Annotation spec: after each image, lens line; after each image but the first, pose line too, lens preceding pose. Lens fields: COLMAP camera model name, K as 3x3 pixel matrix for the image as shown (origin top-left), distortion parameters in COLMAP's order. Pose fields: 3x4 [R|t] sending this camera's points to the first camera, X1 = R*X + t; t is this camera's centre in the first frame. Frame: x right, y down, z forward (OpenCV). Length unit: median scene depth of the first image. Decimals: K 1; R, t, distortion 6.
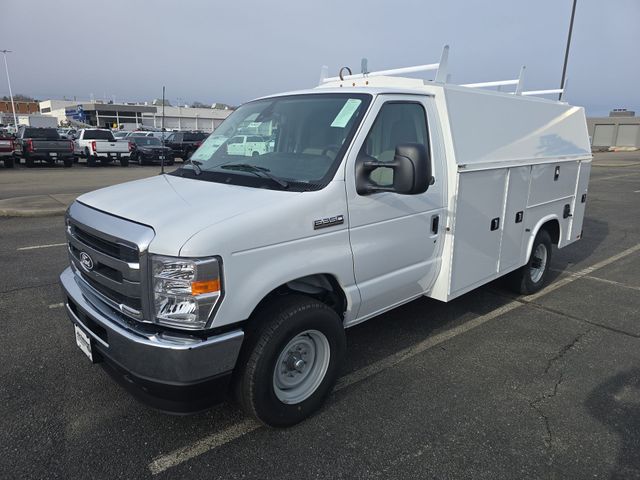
lens RADIAL K [[431.8, 0, 320.0], [0, 431.8, 240.0], [0, 0, 1]] dist [0.059982, -0.001125]
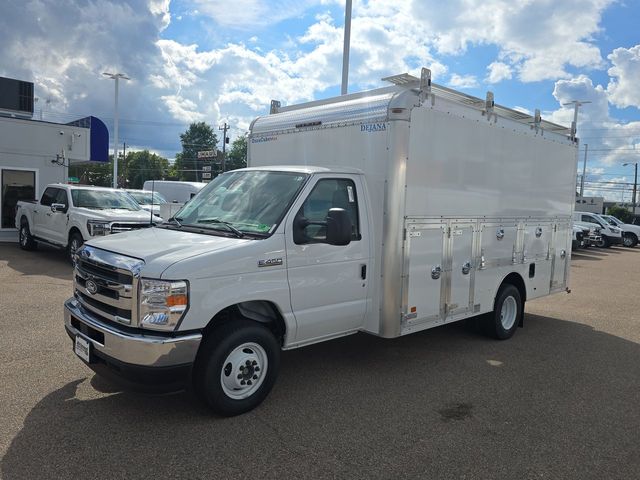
lens RADIAL K [[485.4, 0, 320.0], [0, 485.4, 240.0], [0, 0, 1]] dist [0.077970, -0.000048]
pose [[0.999575, 0.028971, -0.003094, 0.173081], [-0.029115, 0.989151, -0.143985, 0.101256], [-0.001111, 0.144014, 0.989575, -0.524272]]
